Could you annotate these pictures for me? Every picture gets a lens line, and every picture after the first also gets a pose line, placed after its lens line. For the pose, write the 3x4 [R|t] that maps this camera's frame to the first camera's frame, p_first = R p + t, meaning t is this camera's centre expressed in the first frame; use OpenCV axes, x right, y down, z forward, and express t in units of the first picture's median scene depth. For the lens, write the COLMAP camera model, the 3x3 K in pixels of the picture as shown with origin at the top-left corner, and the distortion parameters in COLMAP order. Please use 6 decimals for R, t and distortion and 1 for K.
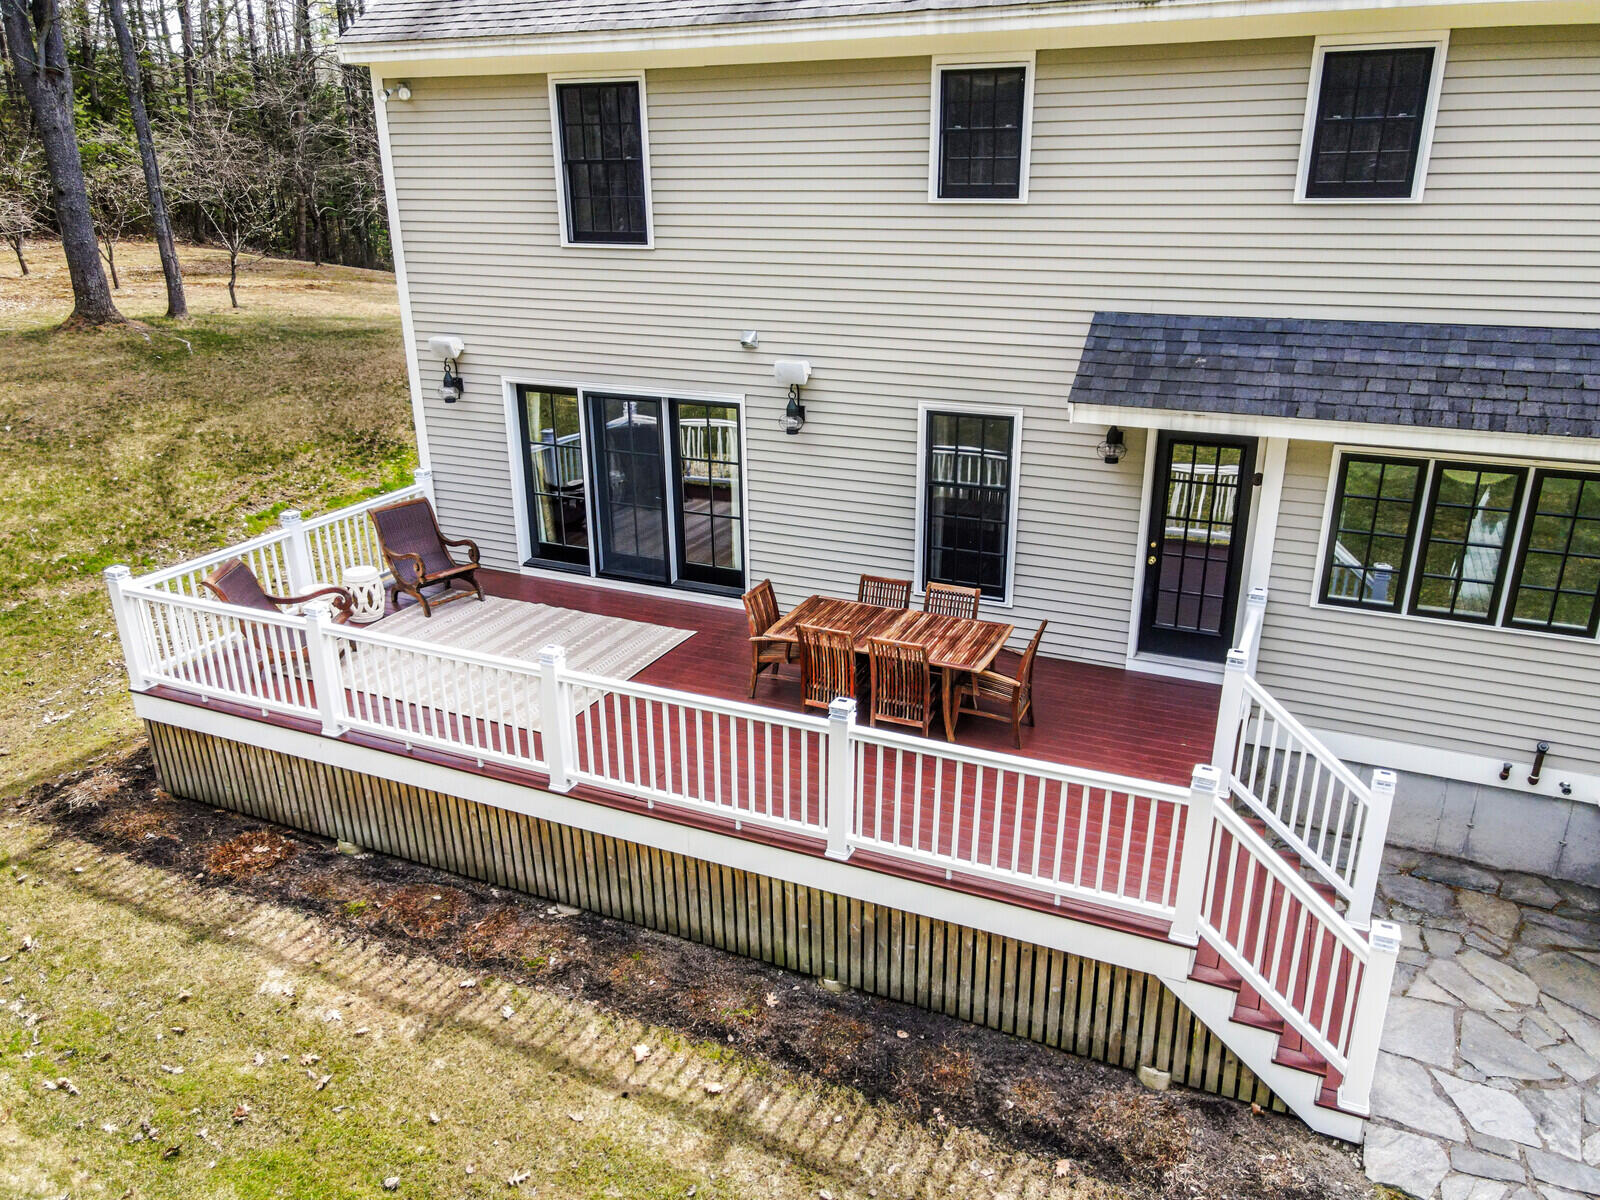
lens RADIAL K [[1152.9, 0, 829.9], [0, 1152.9, 591.9], [0, 0, 1]] dist [0.020361, -0.005907]
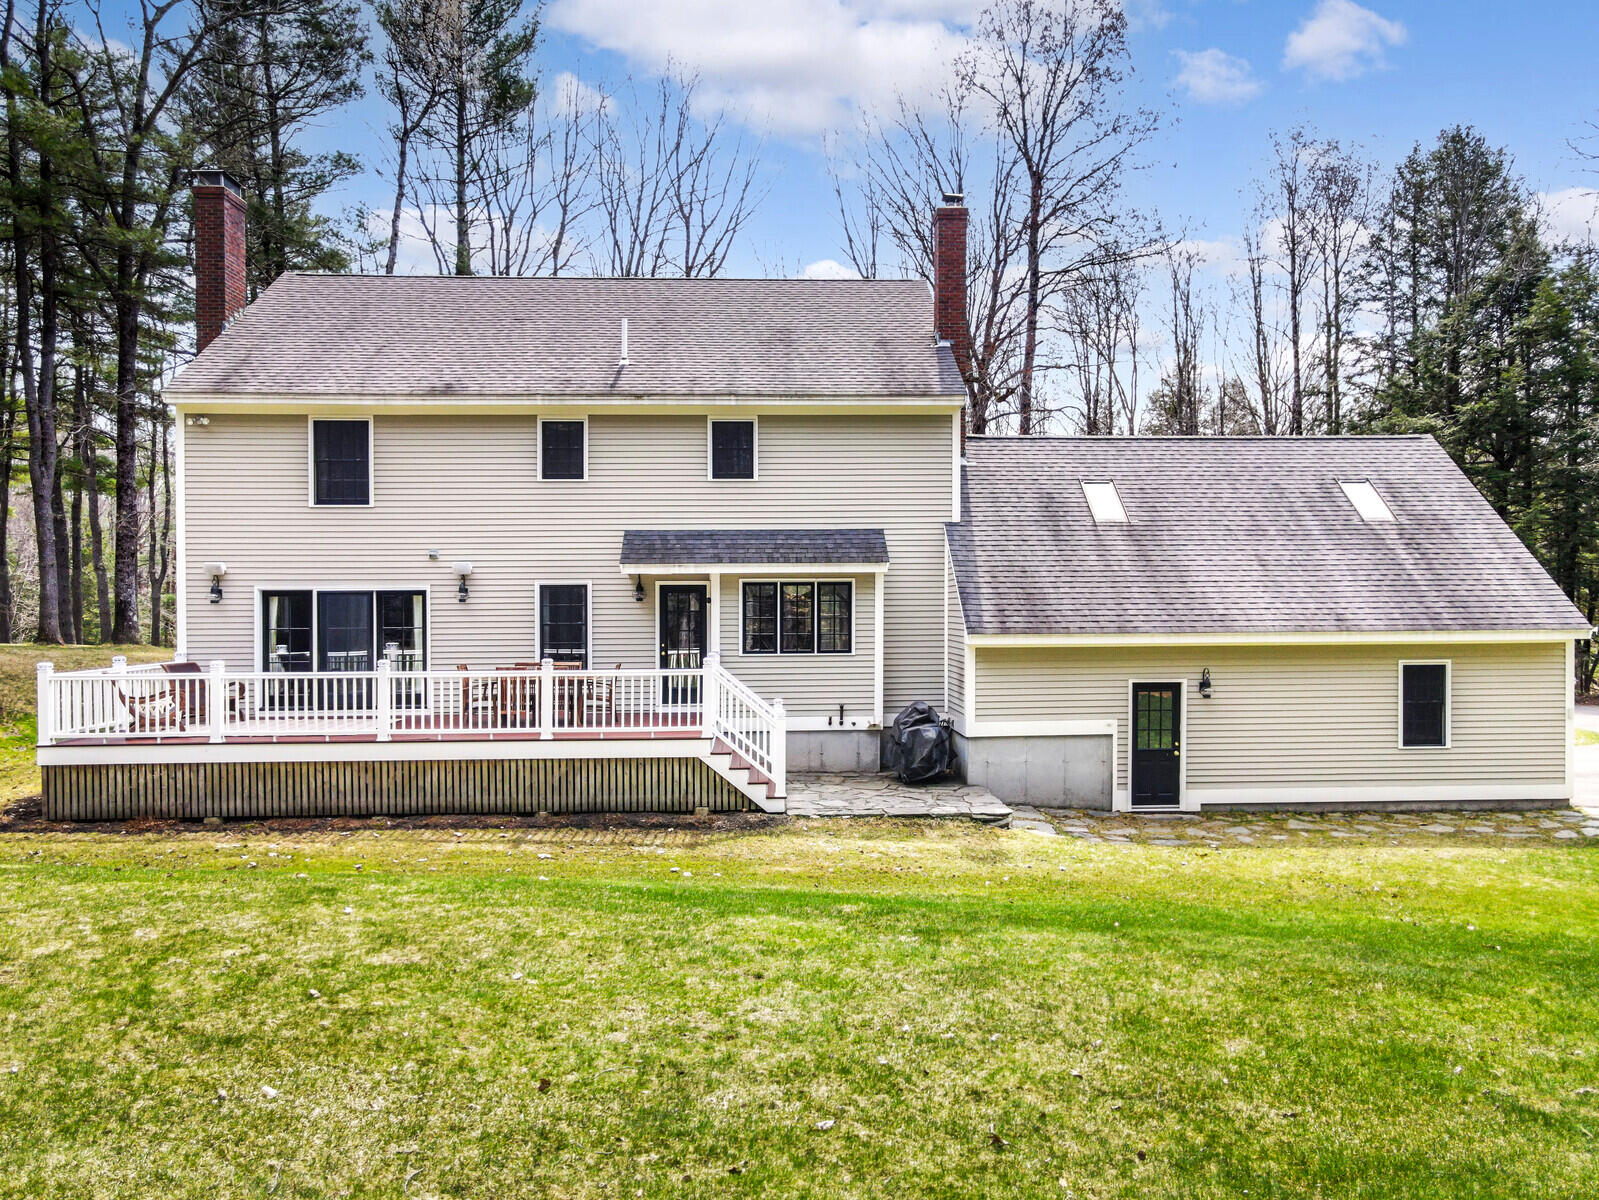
lens RADIAL K [[1152.2, 0, 792.6], [0, 1152.2, 611.7], [0, 0, 1]] dist [0.020361, -0.005907]
pose [[0.898645, 0.002251, 0.438670, -0.426356], [0.150436, 0.937766, -0.312992, 0.614496], [-0.412074, 0.347261, 0.842380, -0.854765]]
